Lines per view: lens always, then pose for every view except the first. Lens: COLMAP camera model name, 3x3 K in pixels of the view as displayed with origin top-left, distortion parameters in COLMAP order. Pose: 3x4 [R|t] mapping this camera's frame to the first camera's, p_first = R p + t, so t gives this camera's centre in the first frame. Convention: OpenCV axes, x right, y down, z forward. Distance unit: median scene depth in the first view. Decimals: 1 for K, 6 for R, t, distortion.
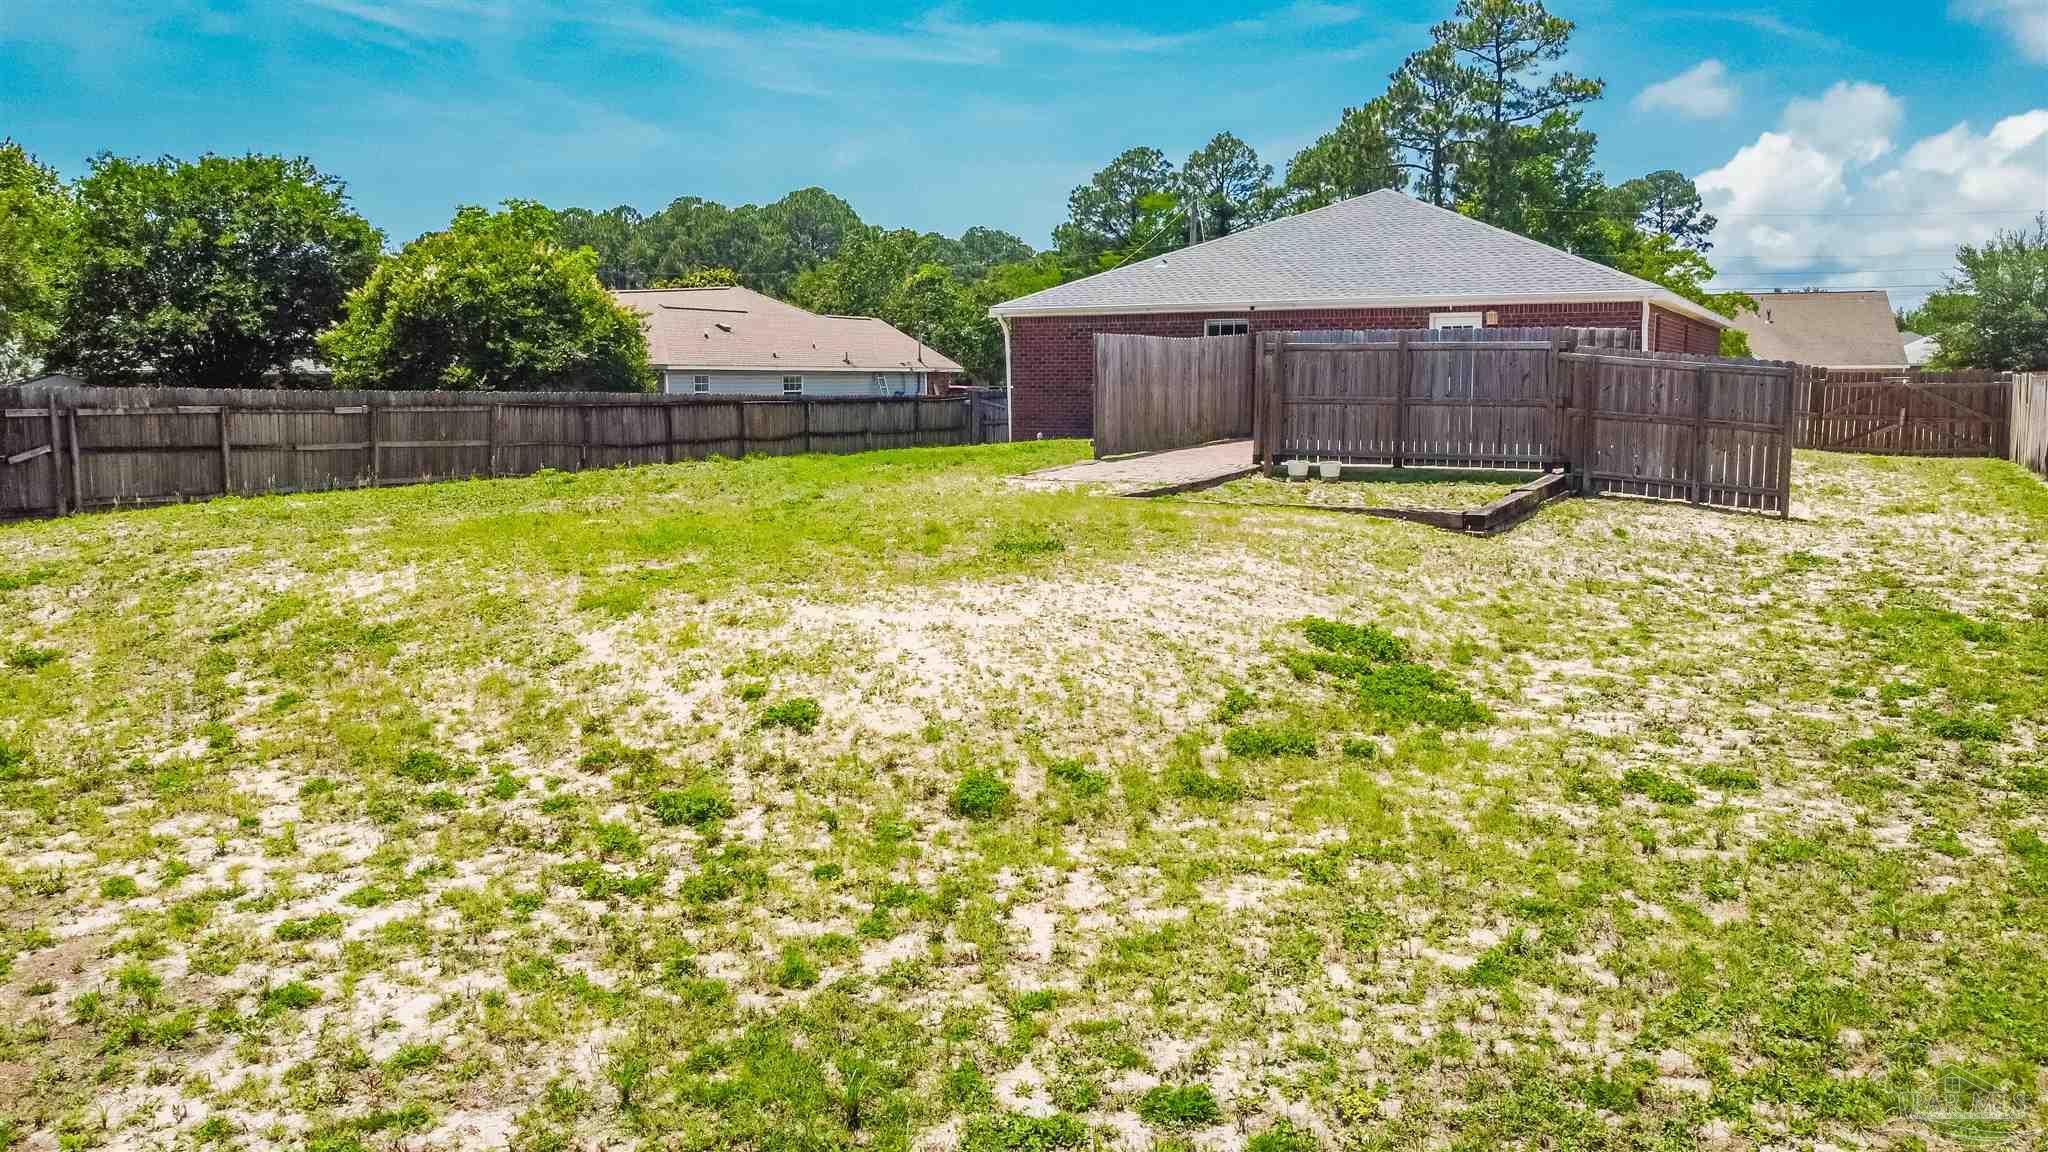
lens RADIAL K [[1554.7, 0, 1020.7], [0, 1554.7, 572.5], [0, 0, 1]] dist [-0.000519, -0.009234]
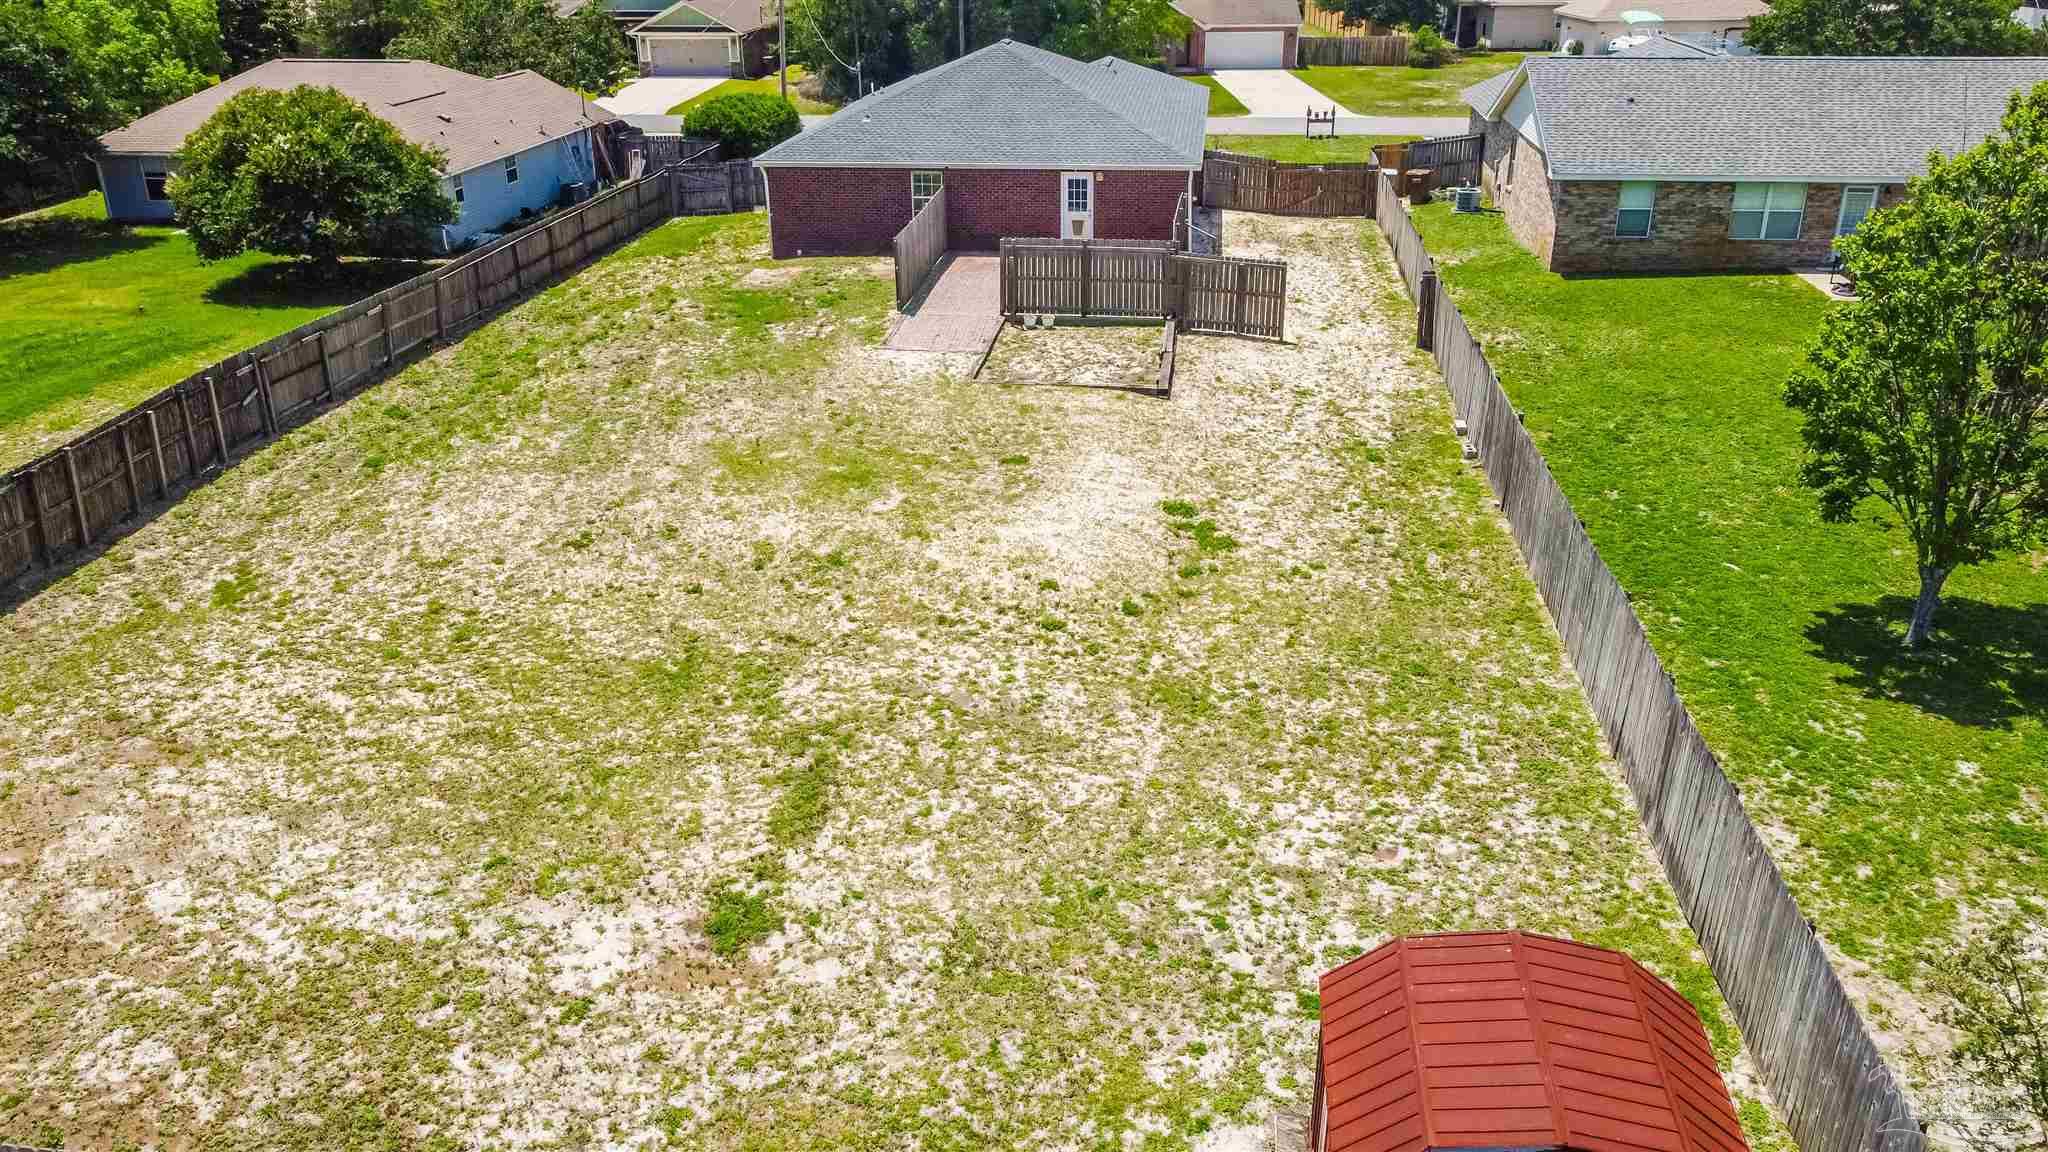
lens RADIAL K [[1554.7, 0, 1016.9], [0, 1554.7, 571.2], [0, 0, 1]] dist [-0.000519, -0.009234]
pose [[0.935333, -0.147591, 0.321509, -1.313268], [0.050728, 0.955379, 0.290995, -0.918107], [-0.350112, -0.255868, 0.901085, -1.927774]]
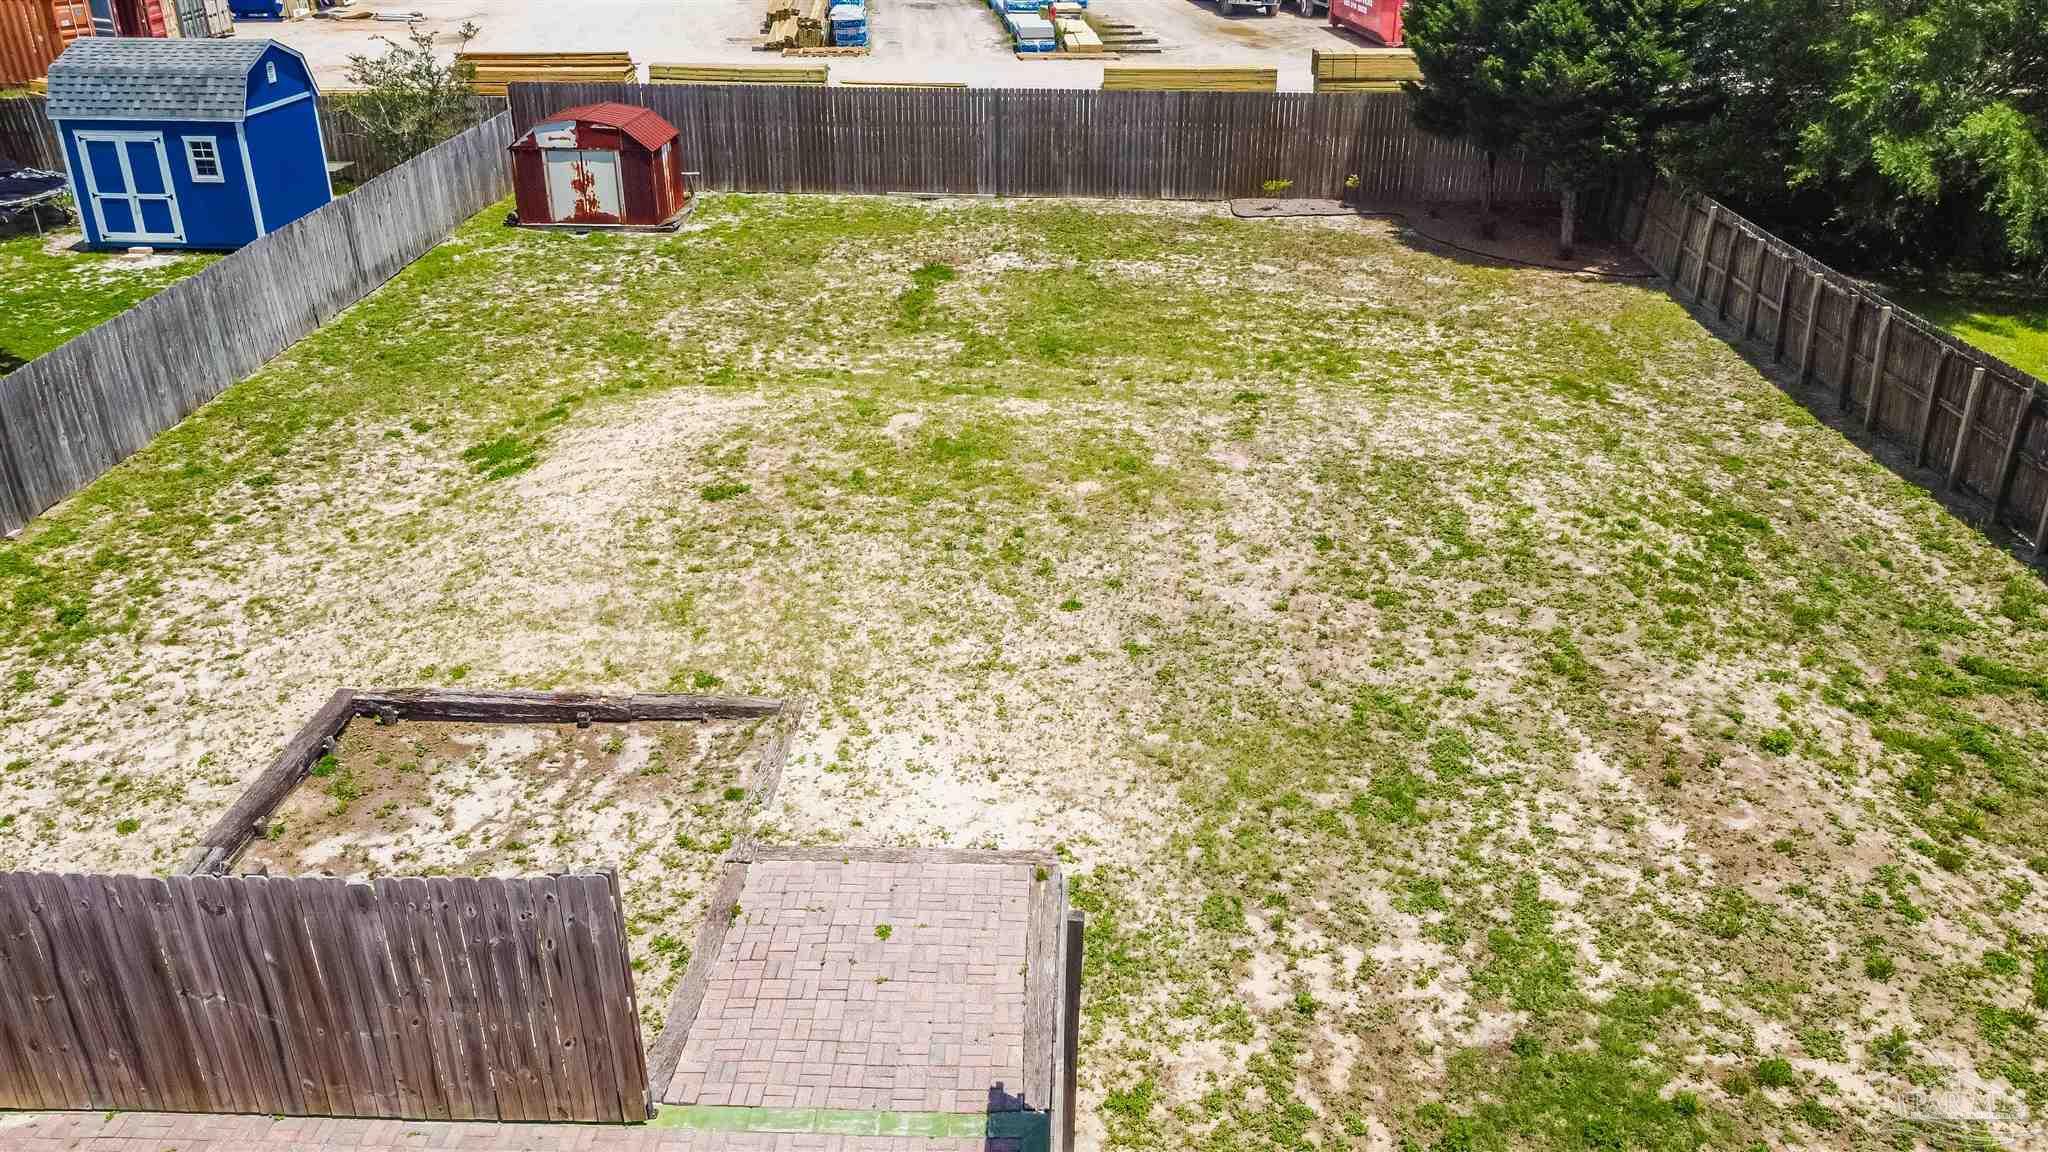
lens RADIAL K [[1554.7, 0, 1021.3], [0, 1554.7, 575.0], [0, 0, 1]] dist [-0.000519, -0.009234]
pose [[-0.899086, 0.192723, -0.393067, 0.613407], [-0.054984, 0.841058, 0.538143, -1.340765], [0.434305, 0.505450, -0.745587, 3.983902]]
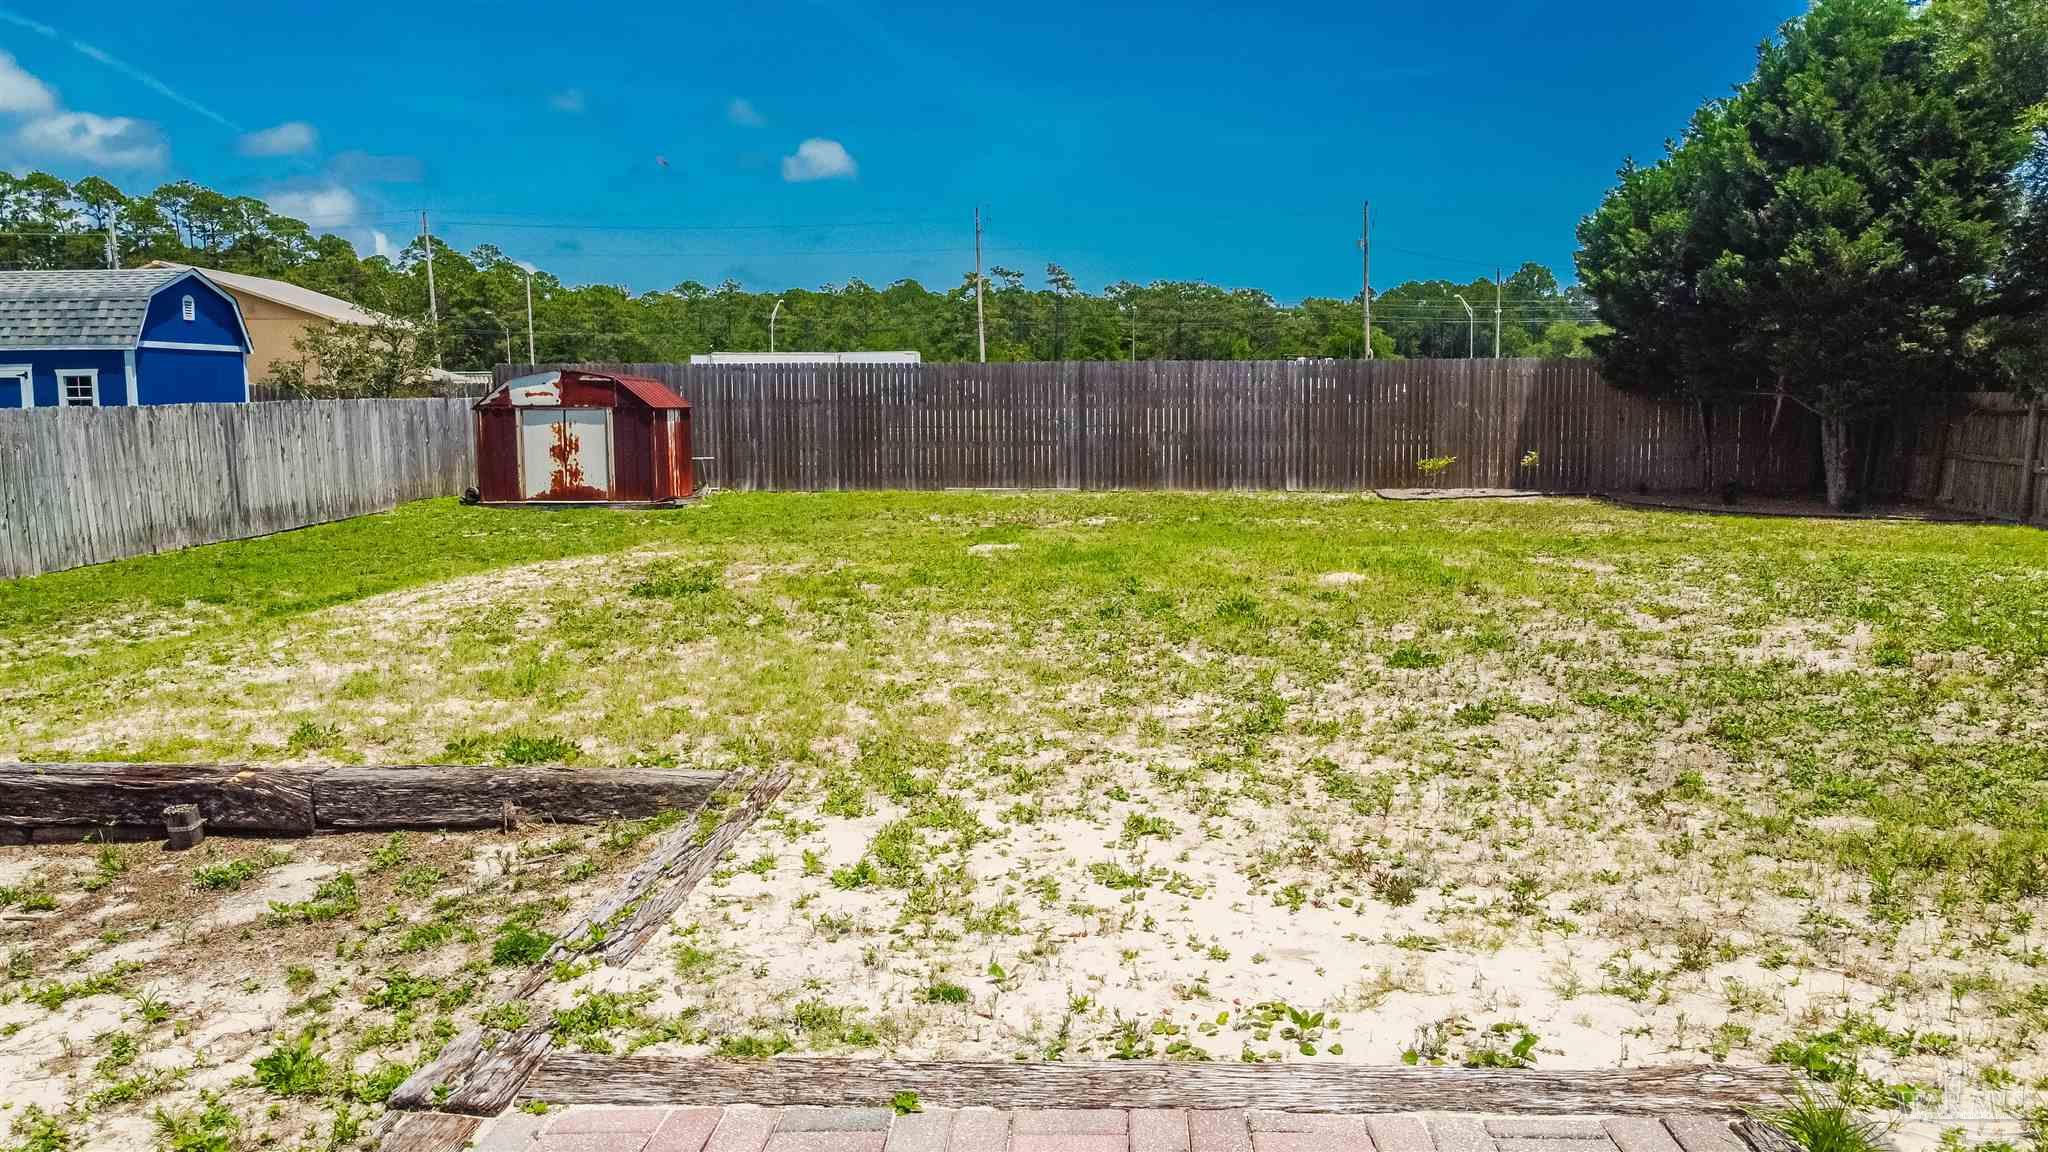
lens RADIAL K [[1554.7, 0, 1023.6], [0, 1554.7, 583.9], [0, 0, 1]] dist [-0.000519, -0.009234]
pose [[-0.907035, 0.061751, -0.416504, 0.310865], [-0.043707, 0.970035, 0.239000, -0.389649], [0.418782, 0.234986, -0.877157, 3.130460]]
